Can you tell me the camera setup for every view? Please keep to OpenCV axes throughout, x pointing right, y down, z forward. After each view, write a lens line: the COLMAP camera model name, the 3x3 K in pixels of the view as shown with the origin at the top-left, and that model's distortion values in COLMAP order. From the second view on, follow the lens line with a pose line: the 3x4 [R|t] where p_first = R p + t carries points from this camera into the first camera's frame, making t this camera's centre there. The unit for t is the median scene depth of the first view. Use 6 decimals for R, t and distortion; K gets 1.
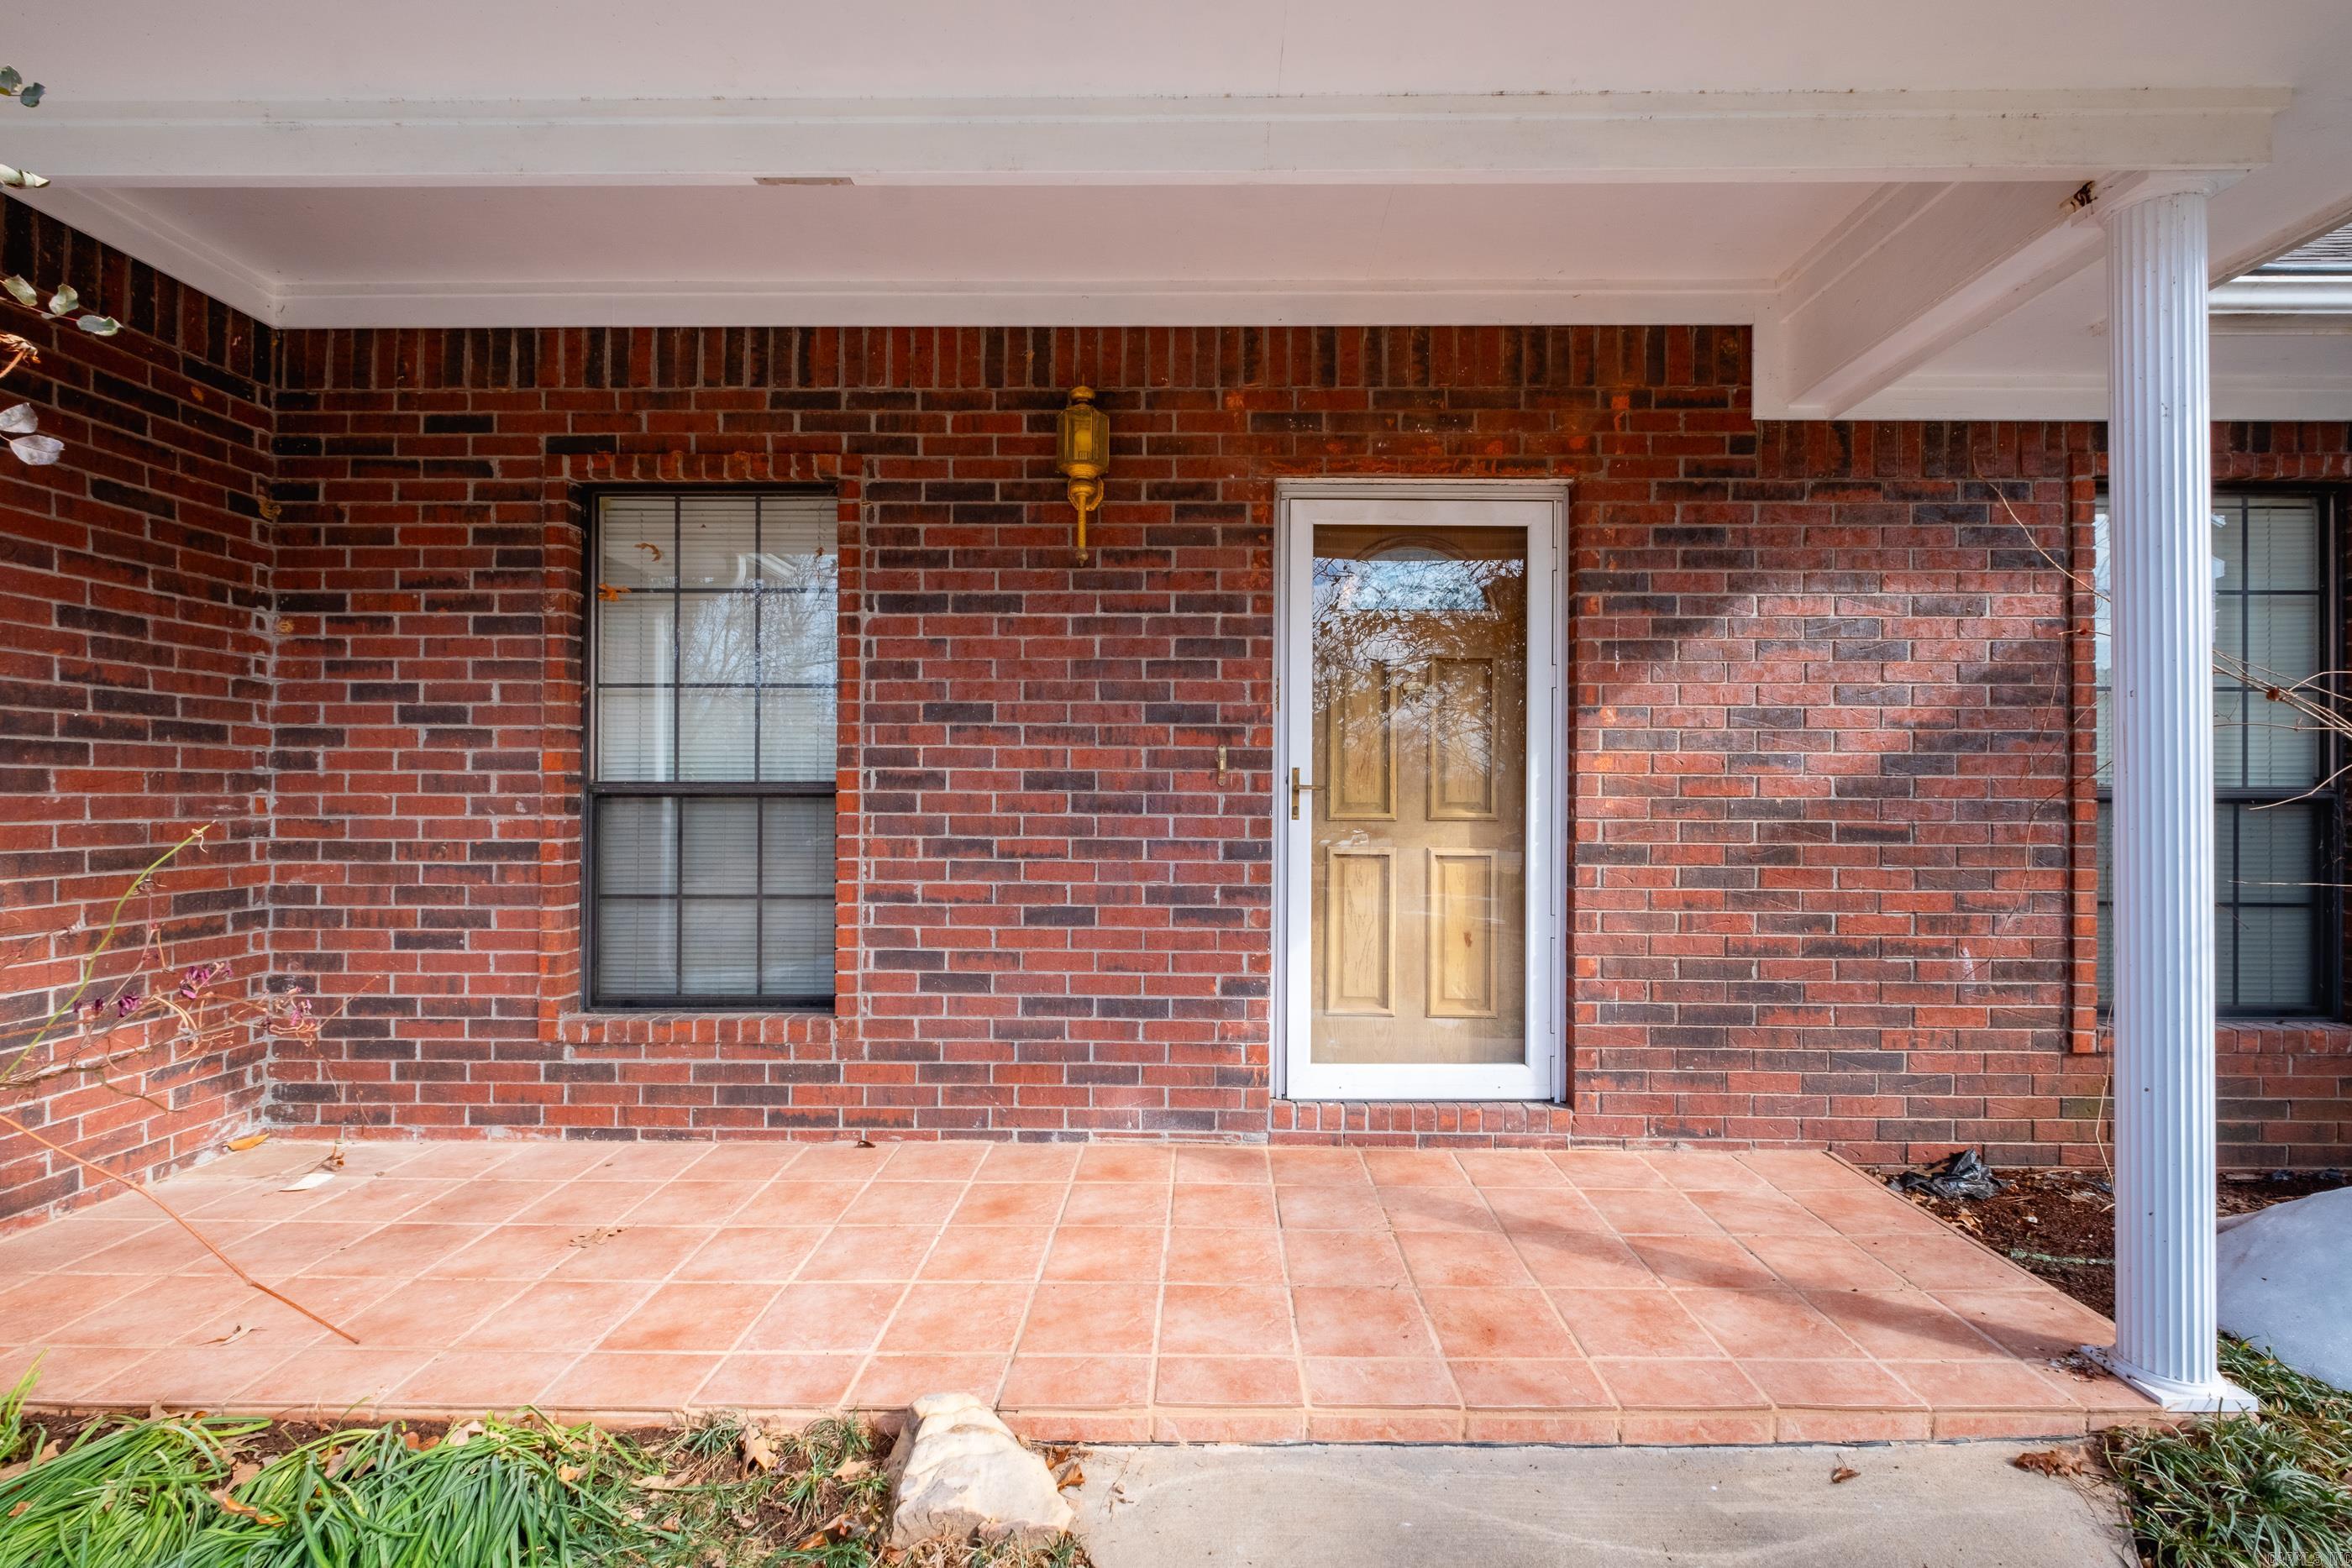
lens RADIAL K [[1021.8, 0, 1183.1], [0, 1021.8, 782.4], [0, 0, 1]] dist [0.004333, -0.002985]
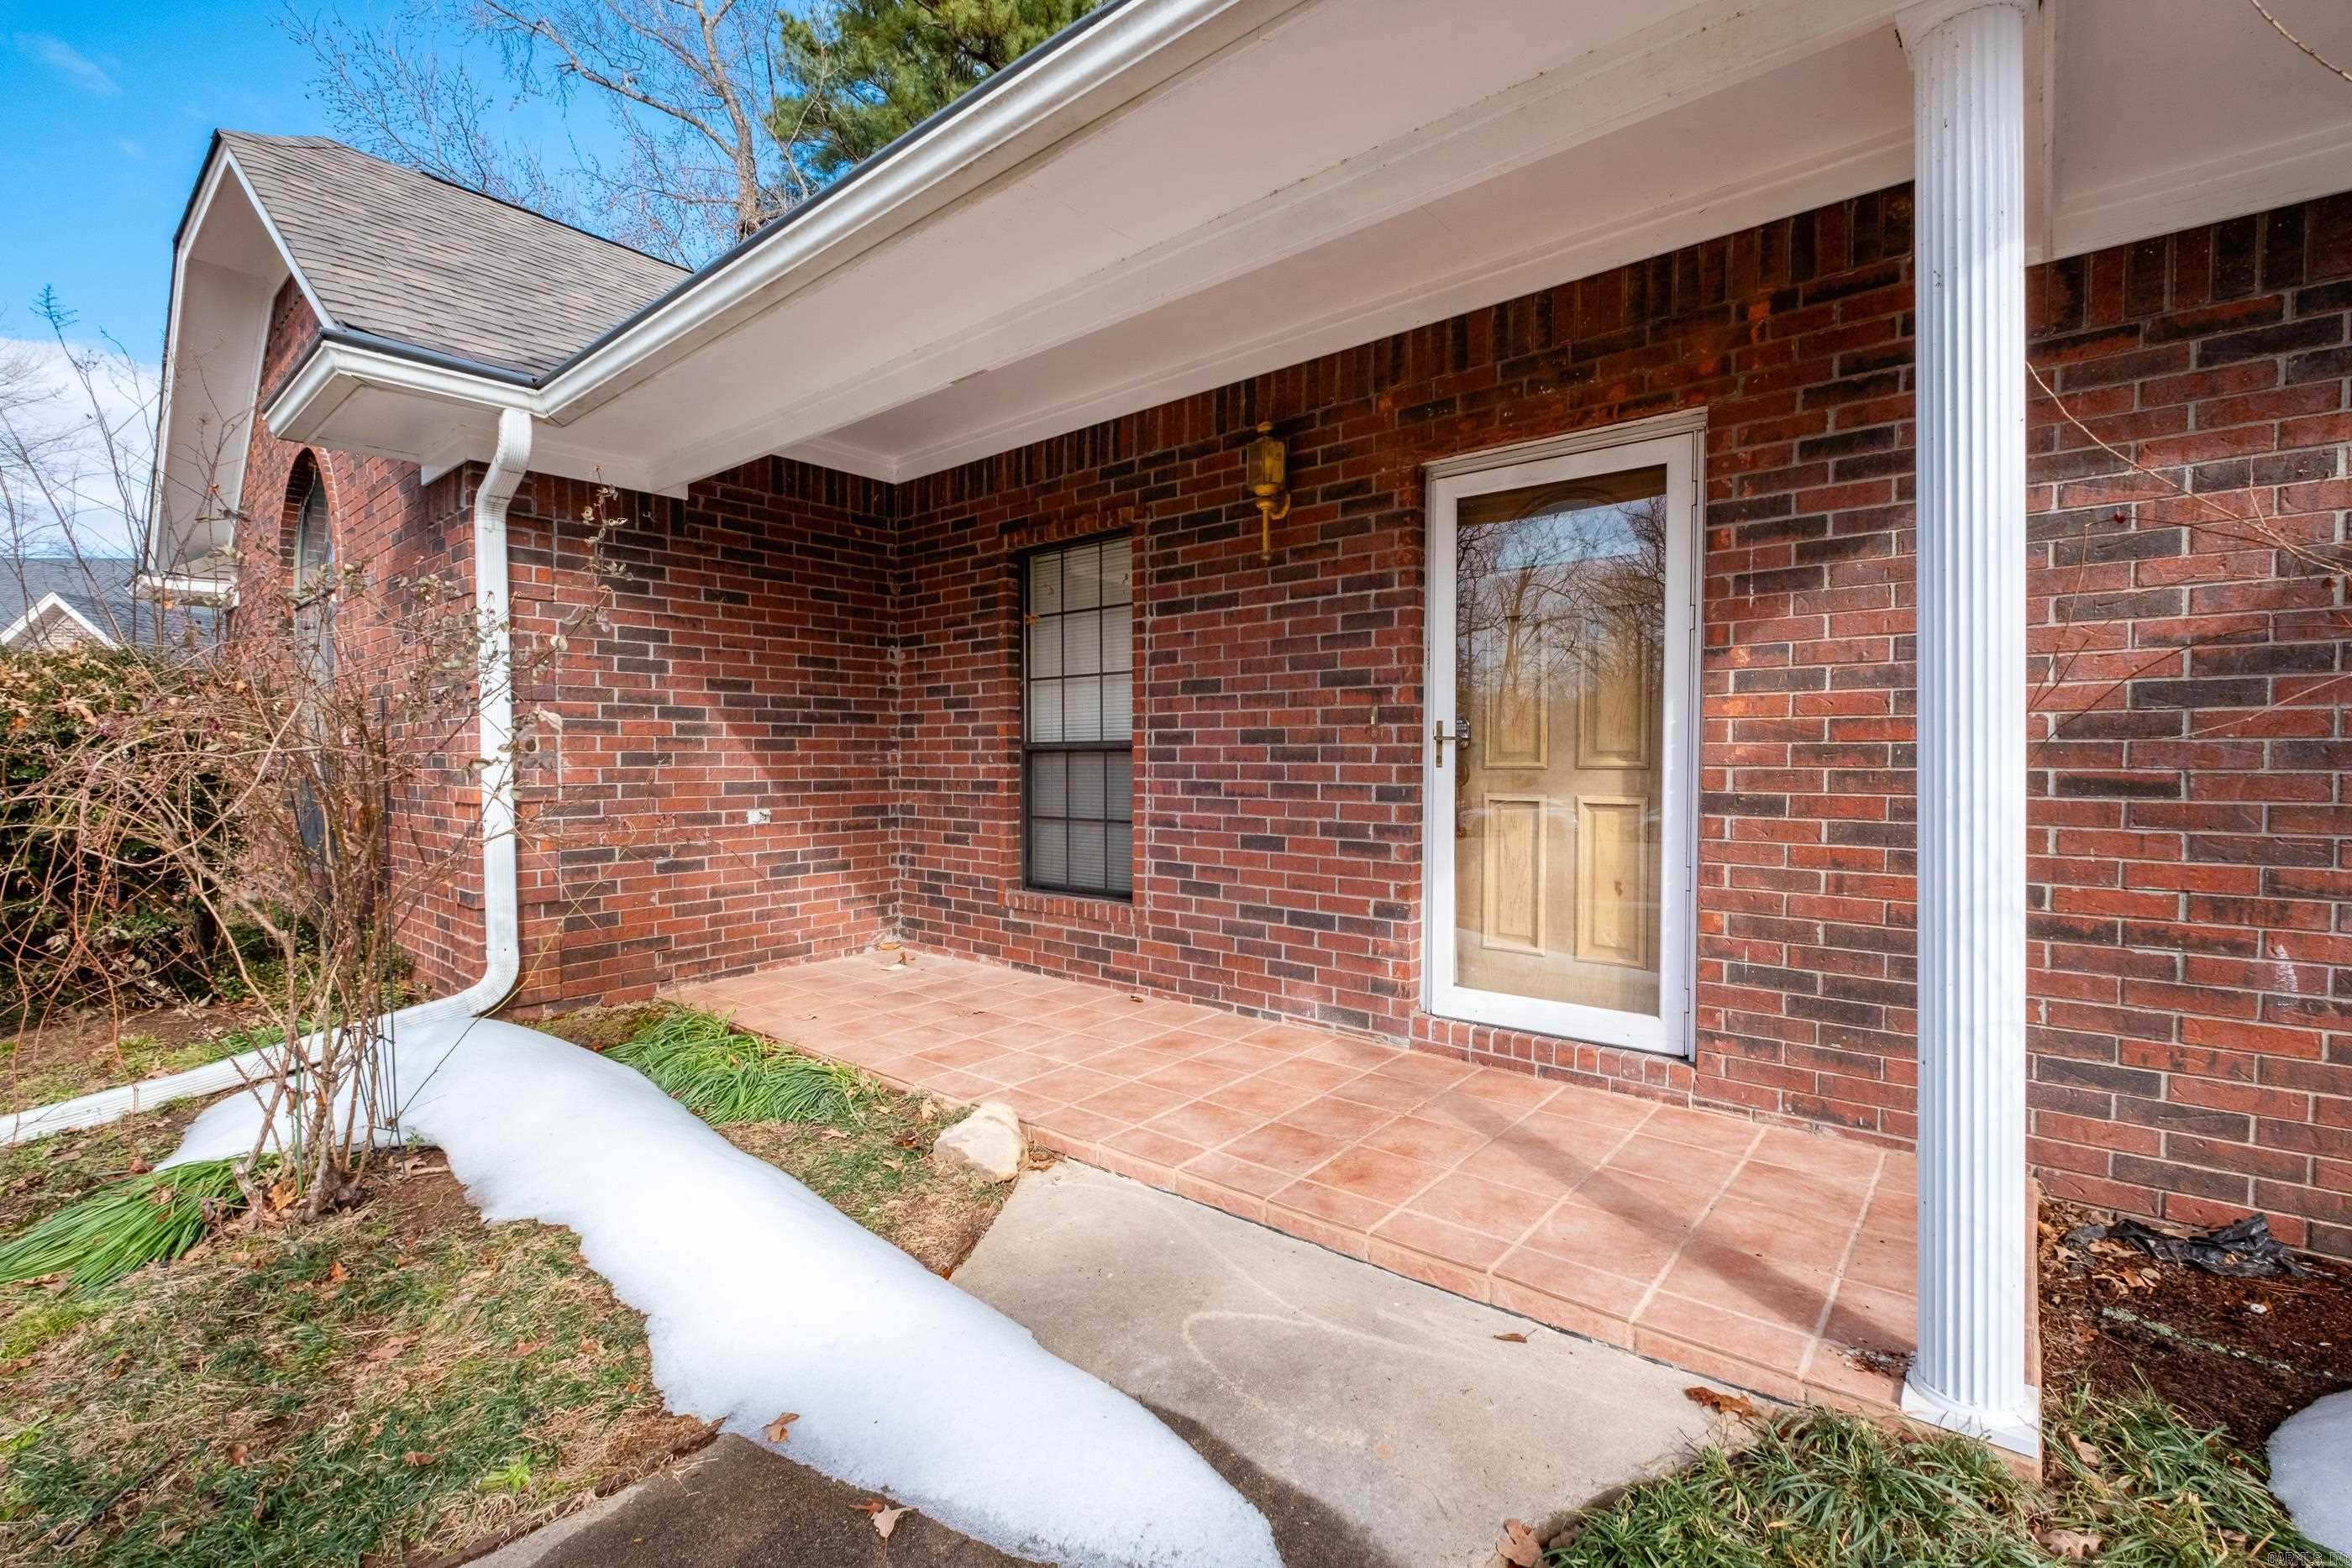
lens RADIAL K [[1021.8, 0, 1160.4], [0, 1021.8, 778.0], [0, 0, 1]] dist [0.004333, -0.002985]
pose [[0.763720, 0.008237, -0.645495, 0.608434], [0.010780, 0.999616, 0.025511, 0.016405], [0.645457, -0.026442, 0.763338, -0.052902]]
